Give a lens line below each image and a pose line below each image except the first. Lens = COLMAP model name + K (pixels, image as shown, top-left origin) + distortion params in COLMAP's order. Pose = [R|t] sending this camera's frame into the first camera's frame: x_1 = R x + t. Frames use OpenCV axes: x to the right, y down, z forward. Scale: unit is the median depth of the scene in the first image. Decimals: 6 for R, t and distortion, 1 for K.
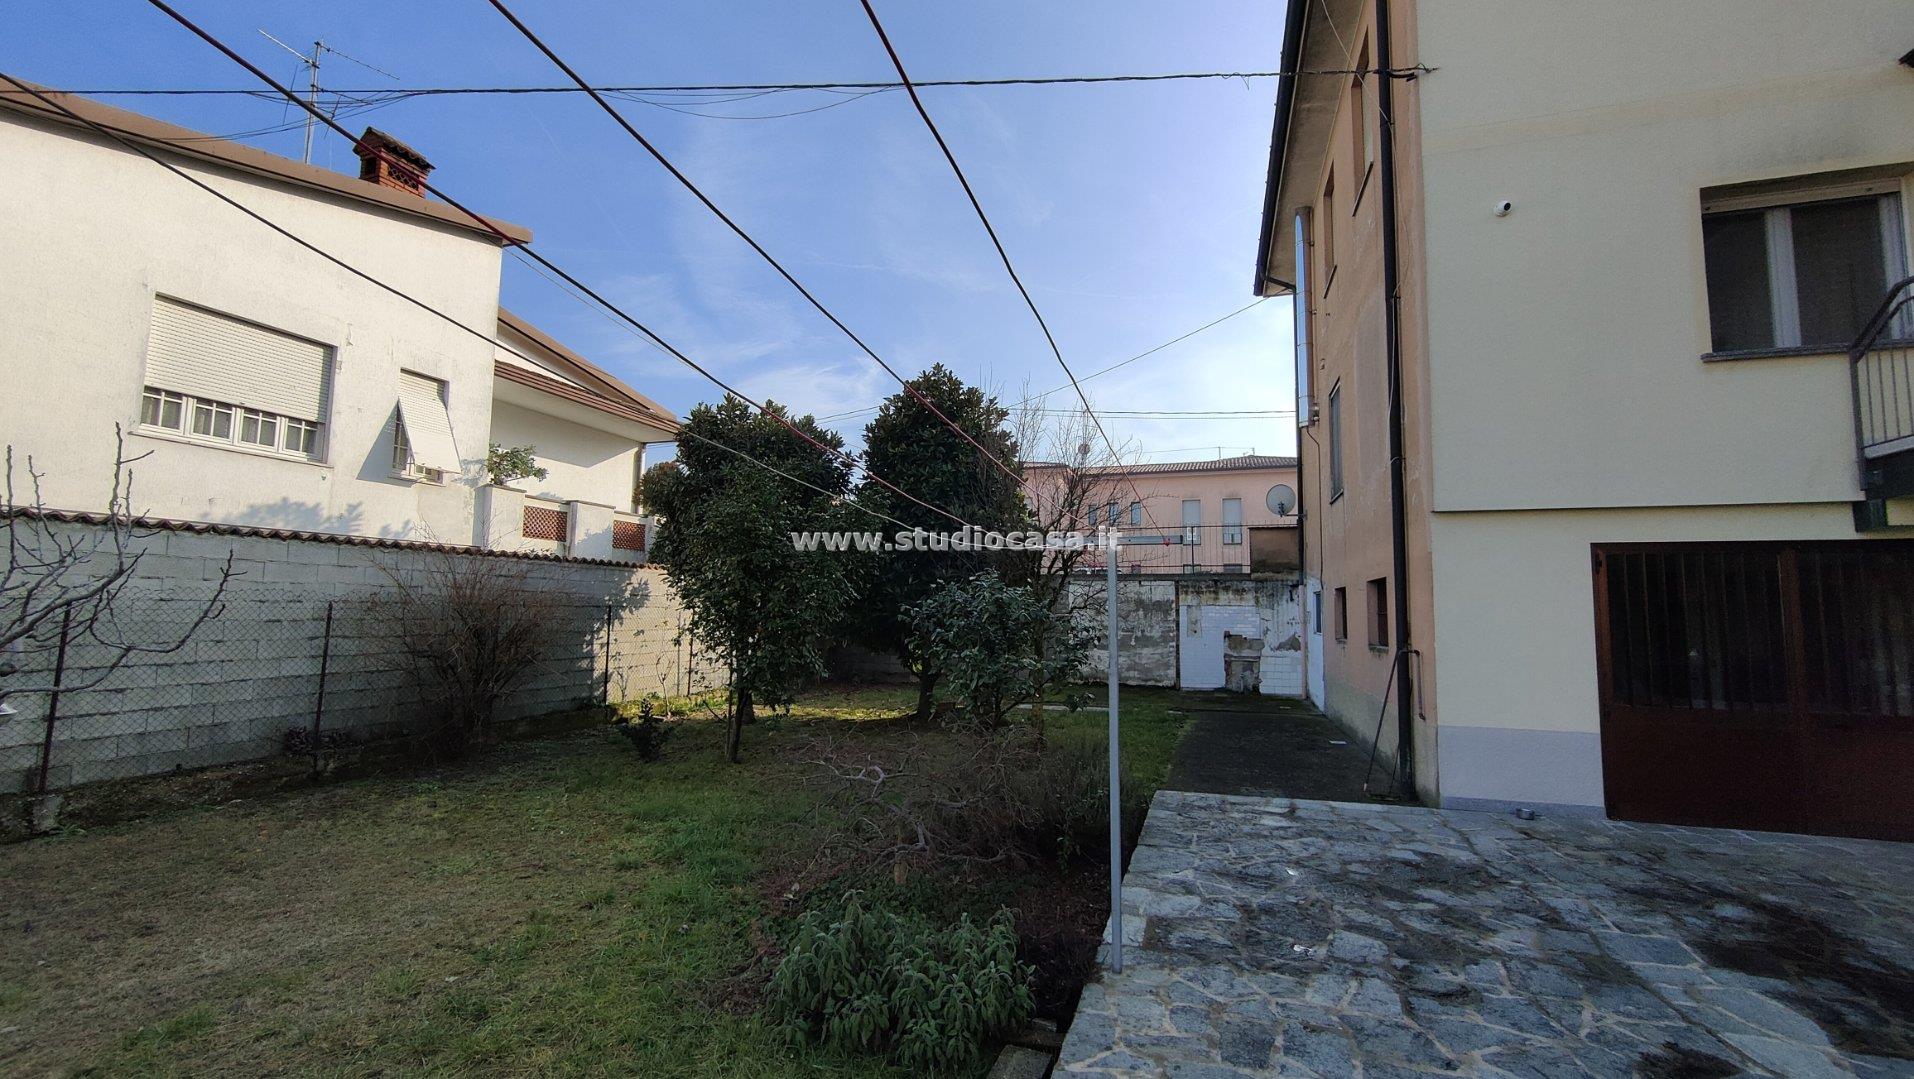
lens RADIAL K [[800.0, 0, 957.0], [0, 800.0, 539.5], [0, 0, 1]] dist [-0.006358, 0.000814]
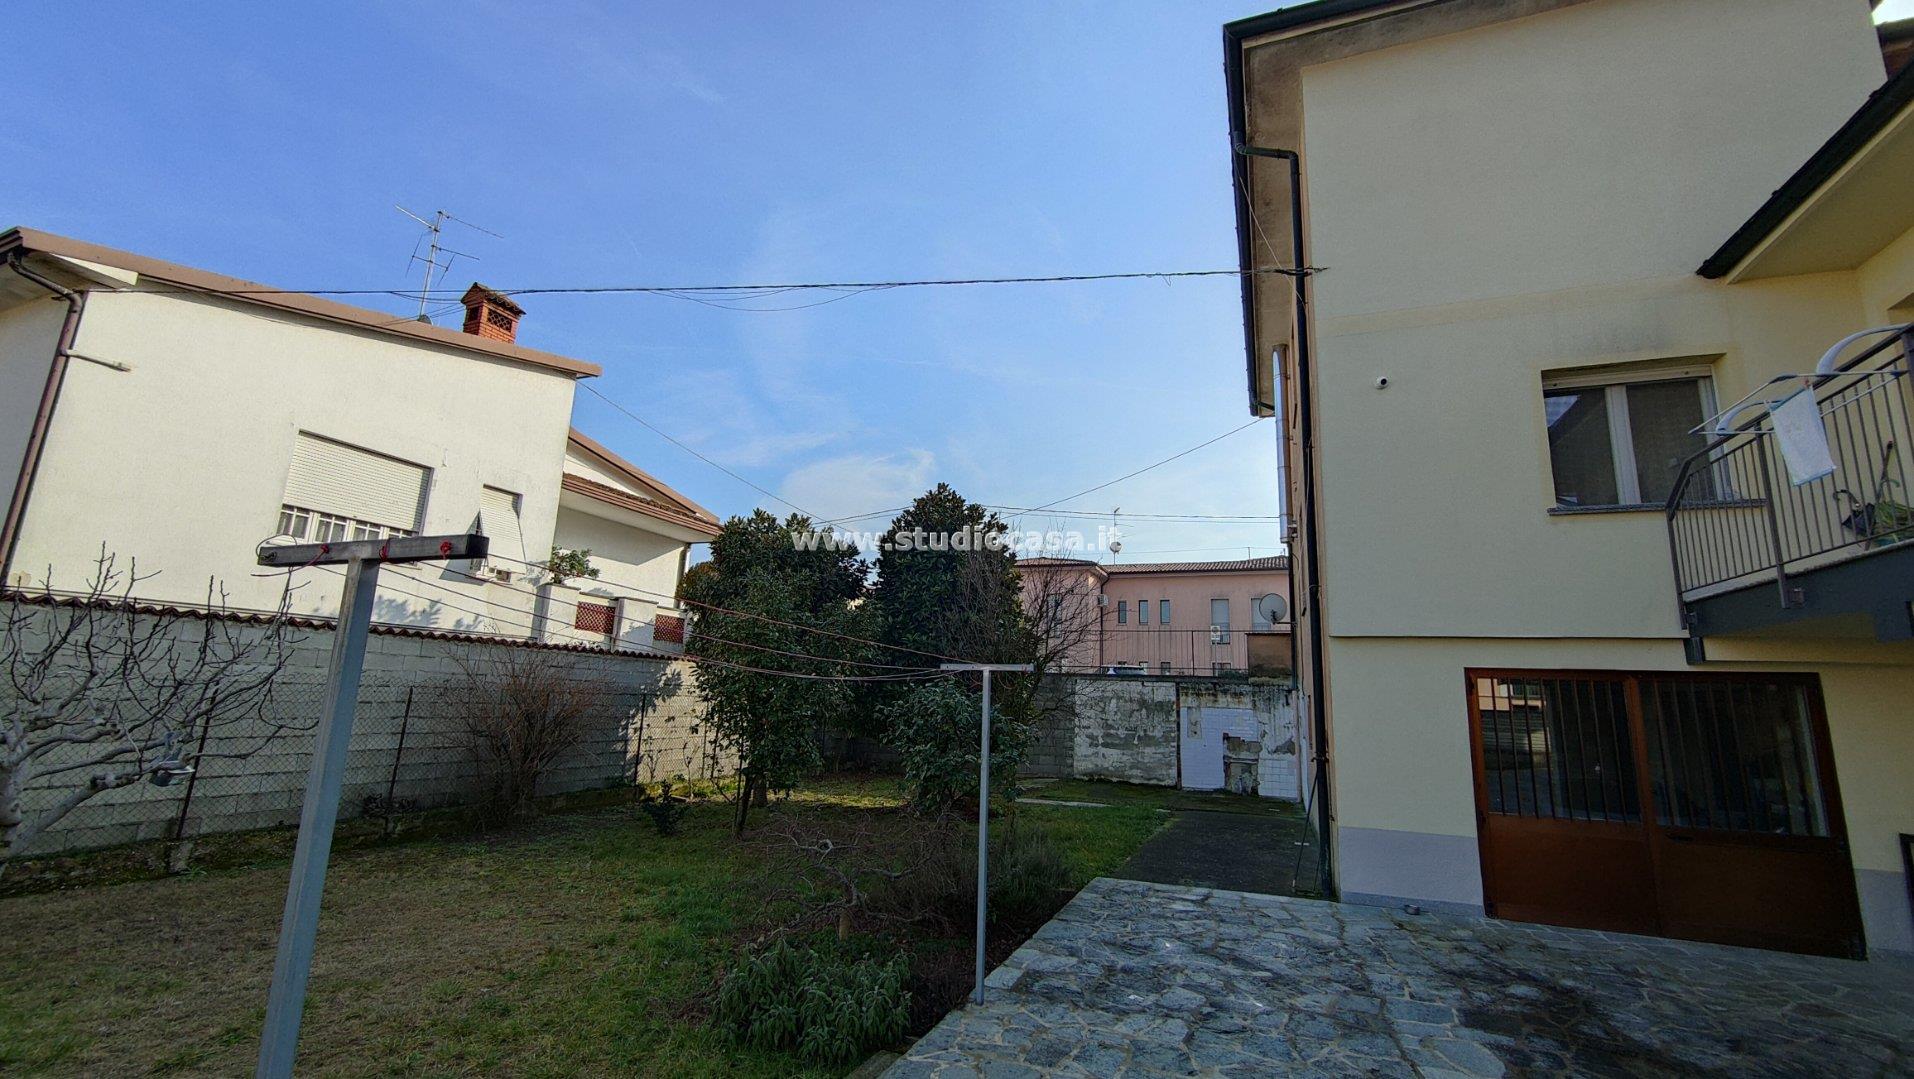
lens RADIAL K [[800.0, 0, 957.0], [0, 800.0, 539.5], [0, 0, 1]] dist [-0.006358, 0.000814]
pose [[0.997949, 0.015105, -0.062208, 0.126986], [-0.021866, 0.993748, -0.109487, -0.035723], [0.060166, 0.110623, 0.992040, -0.202638]]
